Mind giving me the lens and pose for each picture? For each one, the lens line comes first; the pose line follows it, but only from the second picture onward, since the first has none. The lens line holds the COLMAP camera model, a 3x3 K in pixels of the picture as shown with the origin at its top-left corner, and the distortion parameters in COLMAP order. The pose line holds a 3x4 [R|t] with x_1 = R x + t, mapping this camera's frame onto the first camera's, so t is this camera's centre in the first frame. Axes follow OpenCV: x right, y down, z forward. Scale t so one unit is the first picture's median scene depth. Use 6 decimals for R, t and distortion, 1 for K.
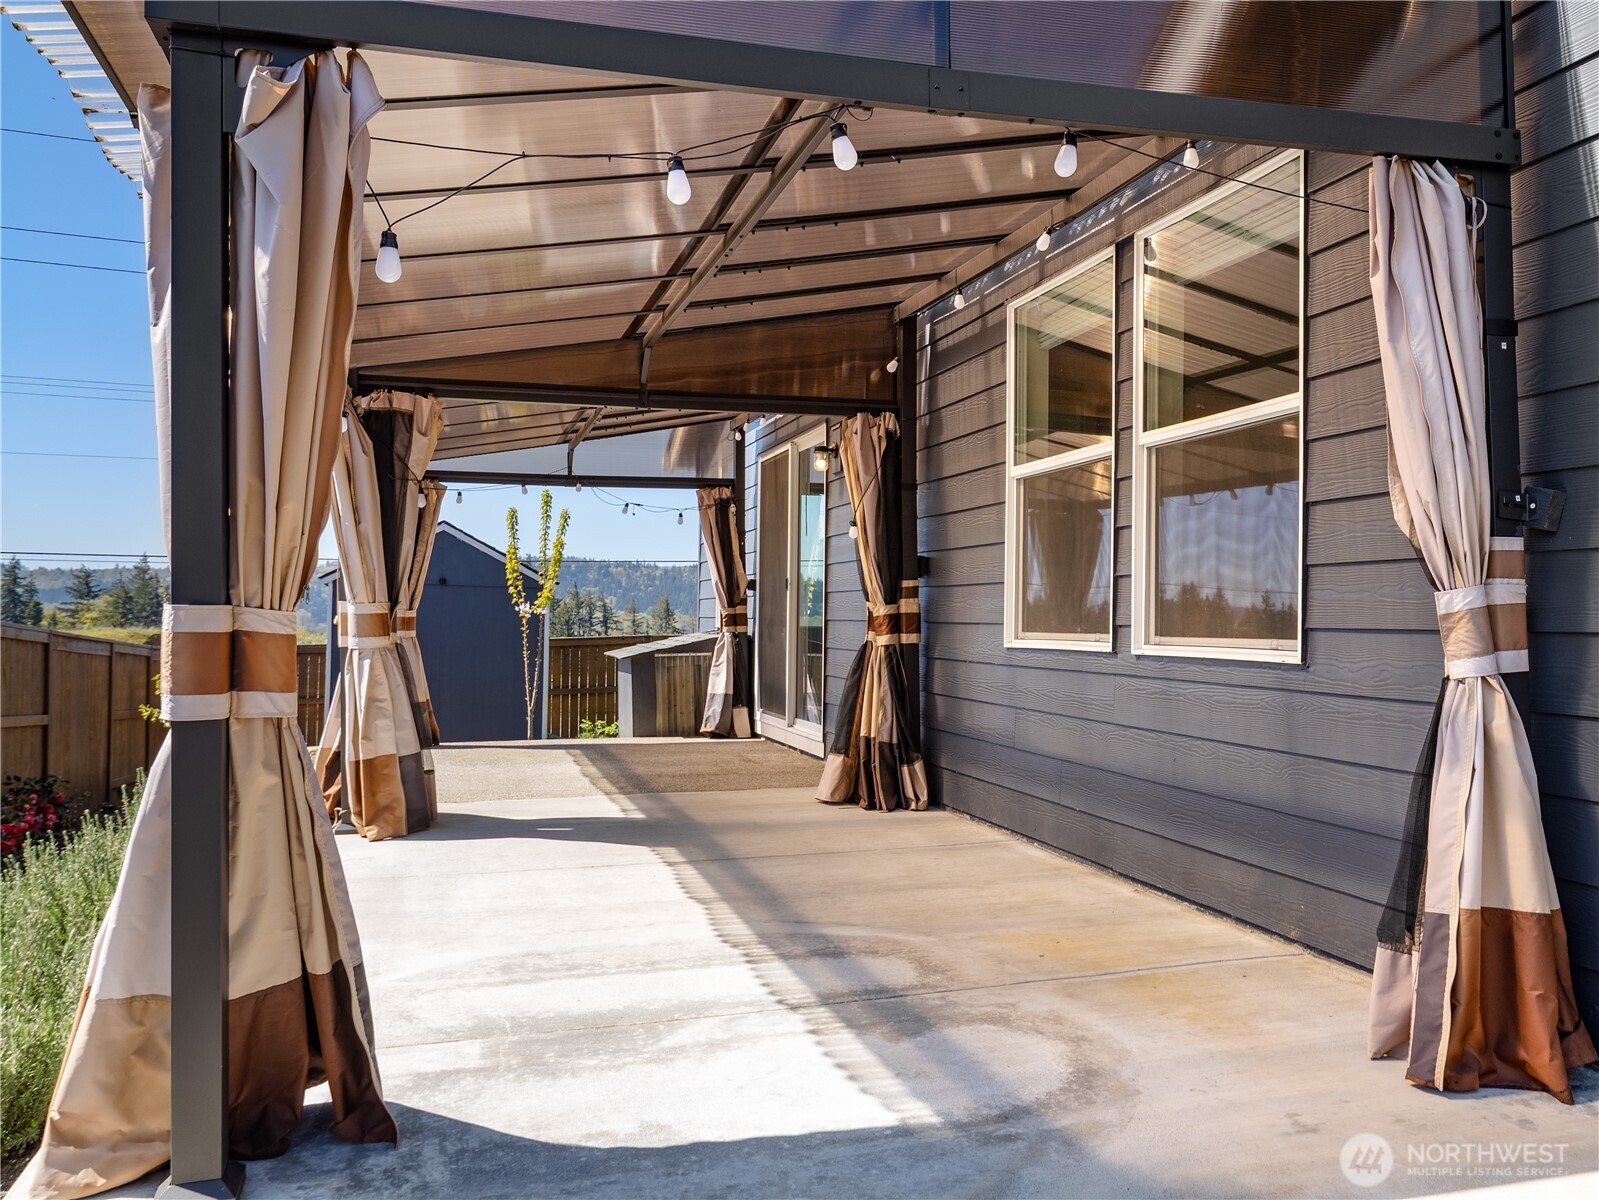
lens RADIAL K [[1237.1, 0, 798.6], [0, 1237.1, 593.7], [0, 0, 1]] dist [0.001532, 0.003543]
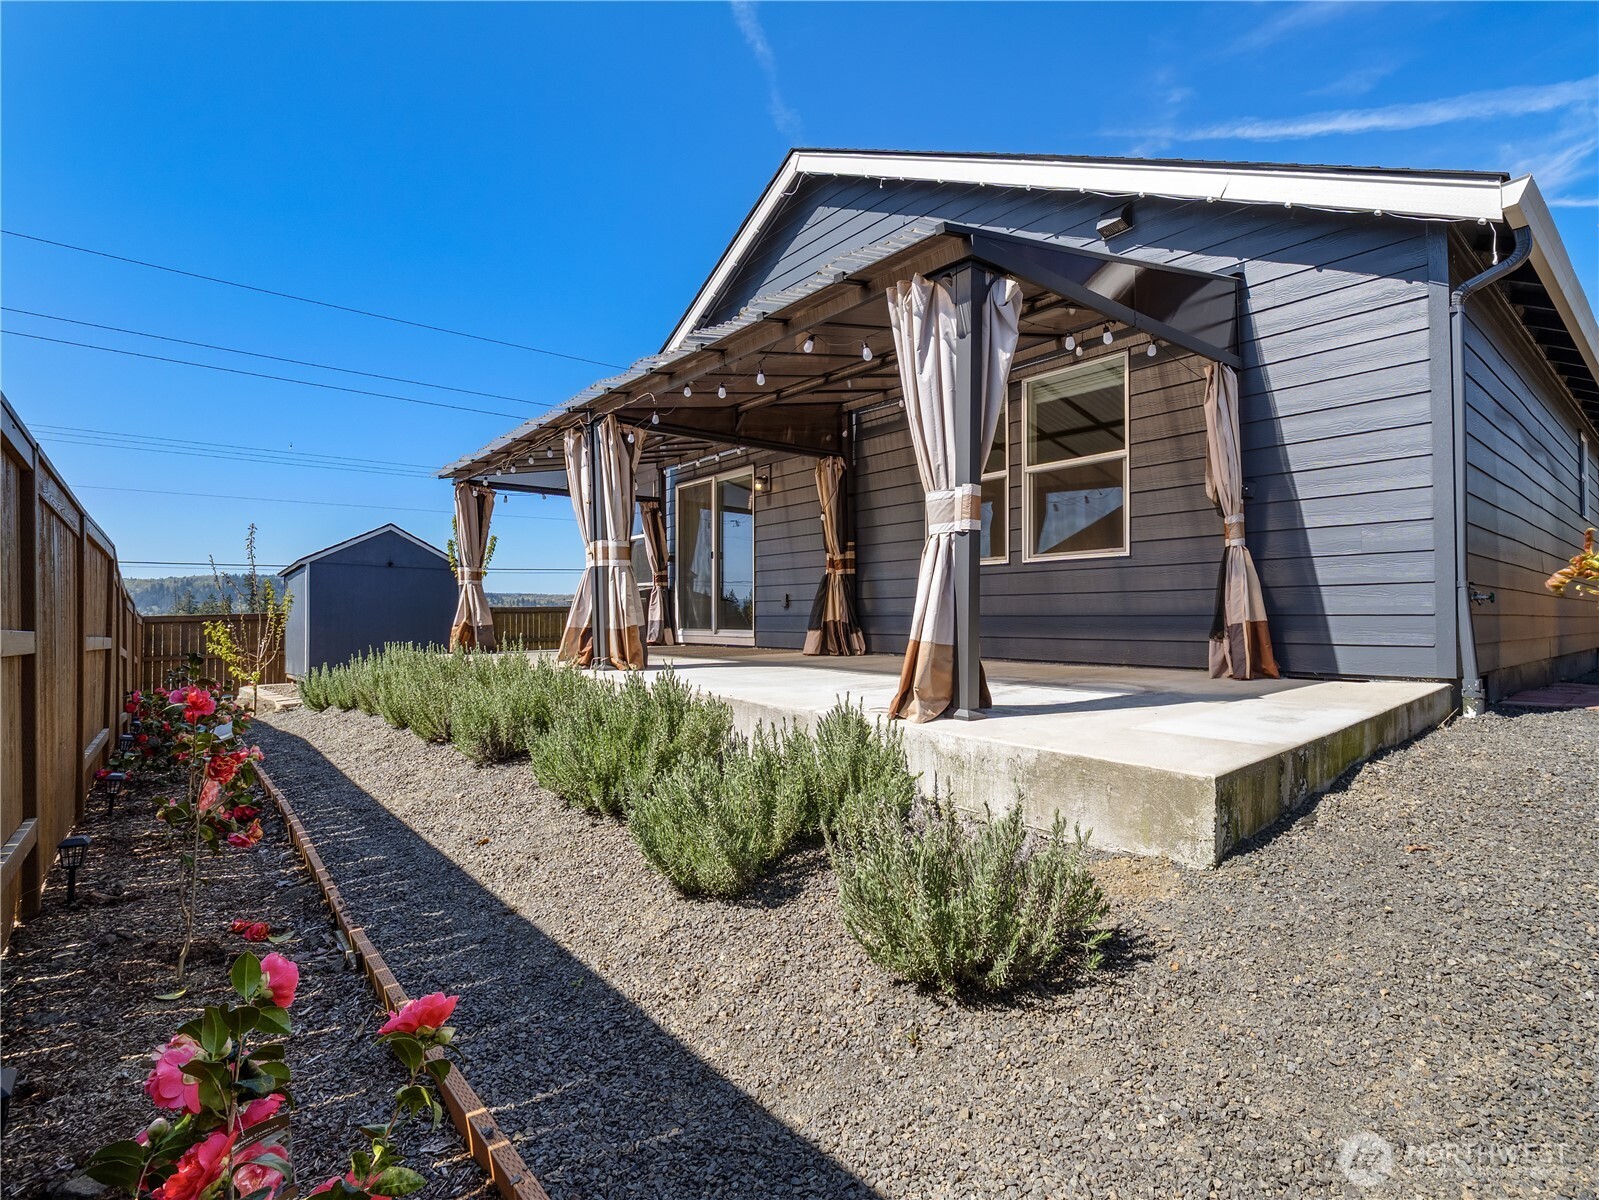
lens RADIAL K [[771.6, 0, 796.9], [0, 771.6, 609.9], [0, 0, 1]] dist [-0.007115, 0.000533]
pose [[0.916883, -0.010873, 0.399009, -0.491048], [0.005786, 0.999886, 0.013950, 0.081229], [-0.399115, -0.010481, 0.916841, -0.108095]]
